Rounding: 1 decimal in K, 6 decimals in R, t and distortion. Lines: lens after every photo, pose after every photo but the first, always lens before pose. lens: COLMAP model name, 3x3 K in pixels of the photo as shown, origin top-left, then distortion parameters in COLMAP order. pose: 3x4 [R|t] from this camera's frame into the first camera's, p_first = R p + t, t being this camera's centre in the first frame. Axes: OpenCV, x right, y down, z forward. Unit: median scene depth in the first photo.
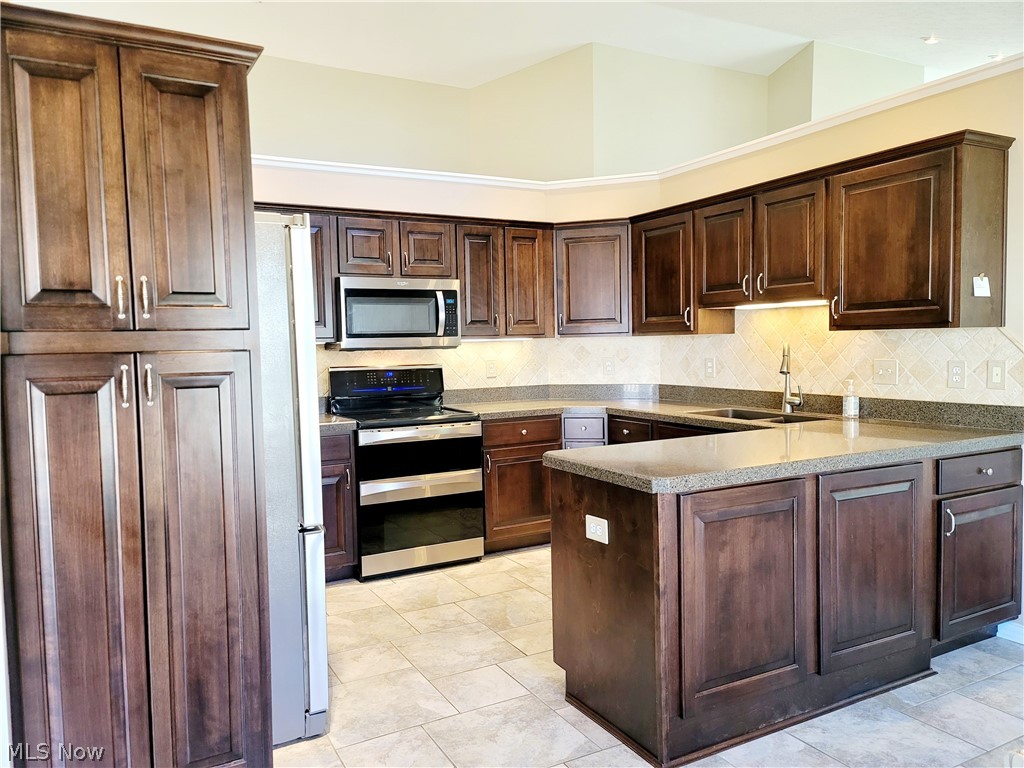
lens RADIAL K [[744.9, 0, 512.0], [0, 744.9, 384.0], [0, 0, 1]] dist [0.088607, -0.085740]
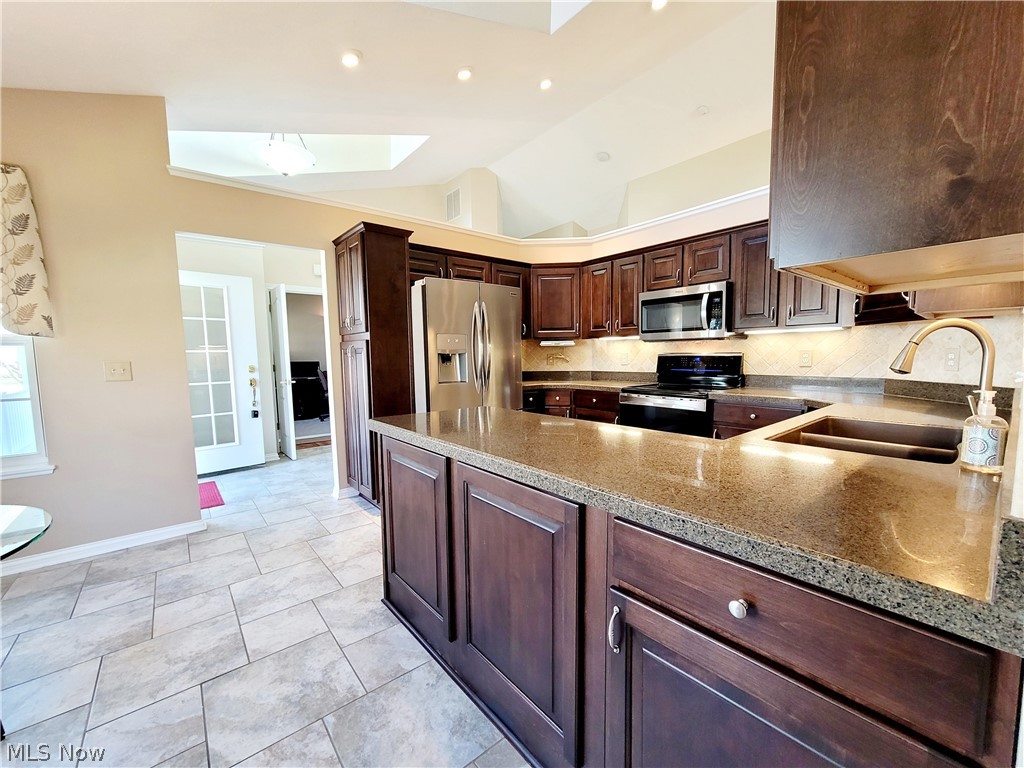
lens RADIAL K [[415.9, 0, 519.4], [0, 415.9, 390.5], [0, 0, 1]] dist [-0.005331, -0.000059]
pose [[0.206709, 0.103927, -0.972867, 0.855675], [-0.046457, 0.994264, 0.096342, -0.023346], [0.977299, 0.025282, 0.210351, 0.871801]]
